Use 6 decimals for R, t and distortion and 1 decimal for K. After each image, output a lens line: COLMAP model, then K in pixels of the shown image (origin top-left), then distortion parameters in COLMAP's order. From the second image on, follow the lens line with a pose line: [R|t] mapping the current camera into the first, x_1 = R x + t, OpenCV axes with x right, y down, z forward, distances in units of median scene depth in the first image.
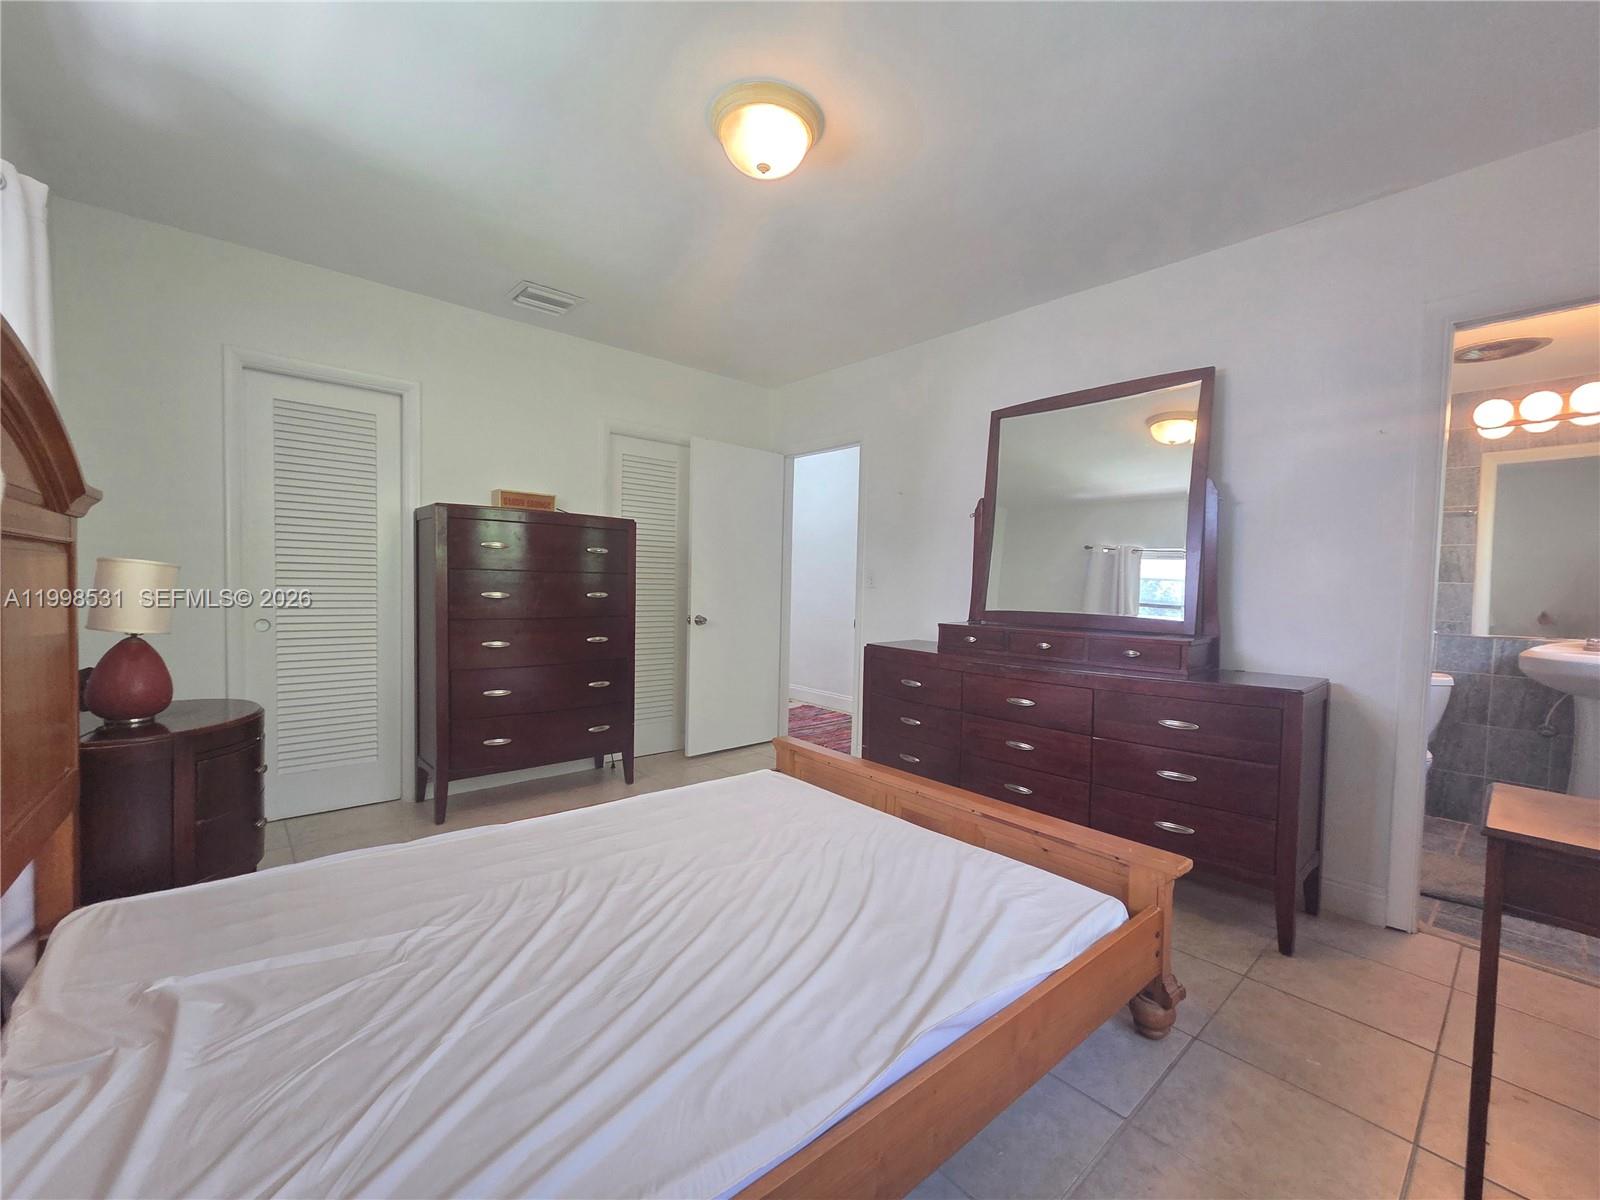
lens RADIAL K [[658.5, 0, 801.0], [0, 658.5, 604.1], [0, 0, 1]] dist [0.002570, 0.000285]
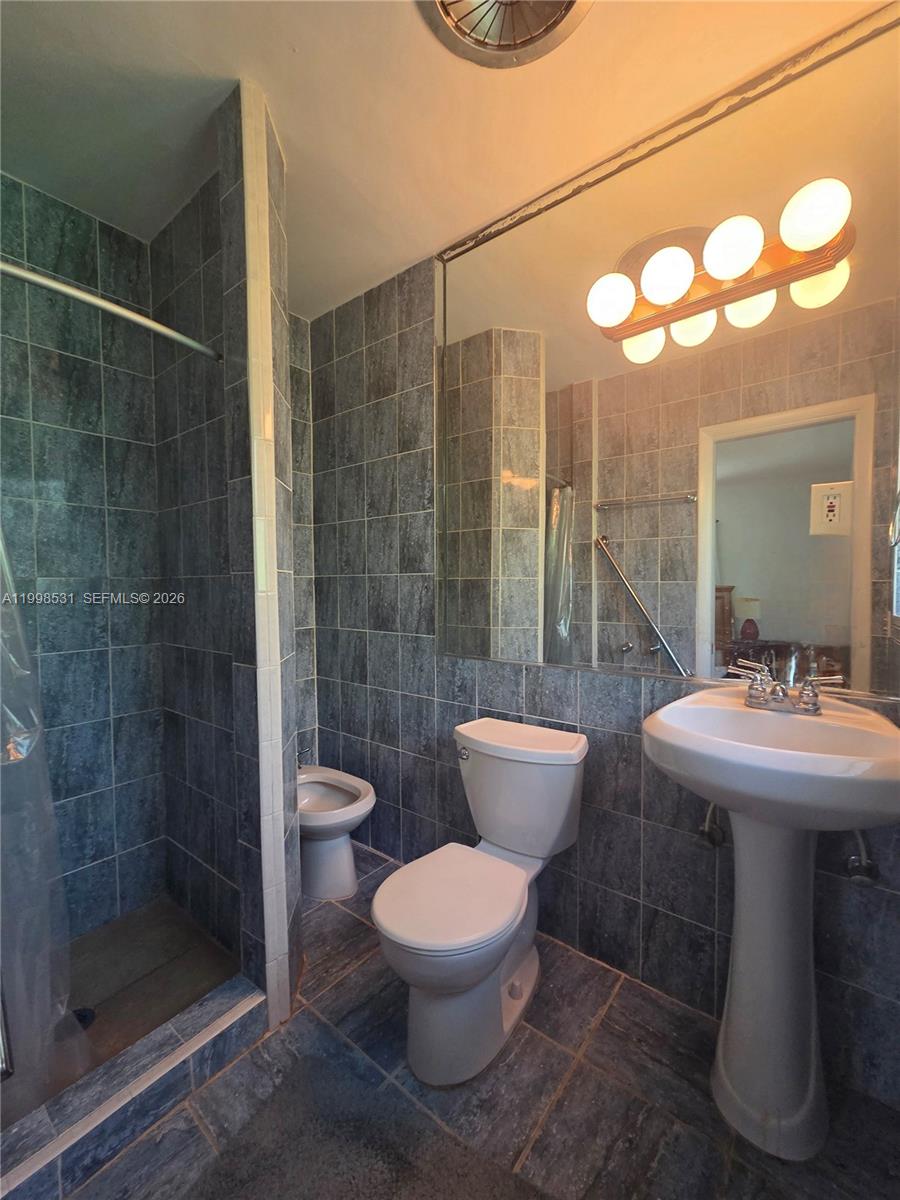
lens RADIAL K [[493.9, 0, 449.1], [0, 493.9, 600.2], [0, 0, 1]] dist [0.002570, 0.000285]
pose [[0.983098, -0.037073, 0.179285, 0.592101], [0.038318, 0.999260, -0.003482, -0.017716], [-0.179023, 0.010293, 0.983791, 0.433867]]
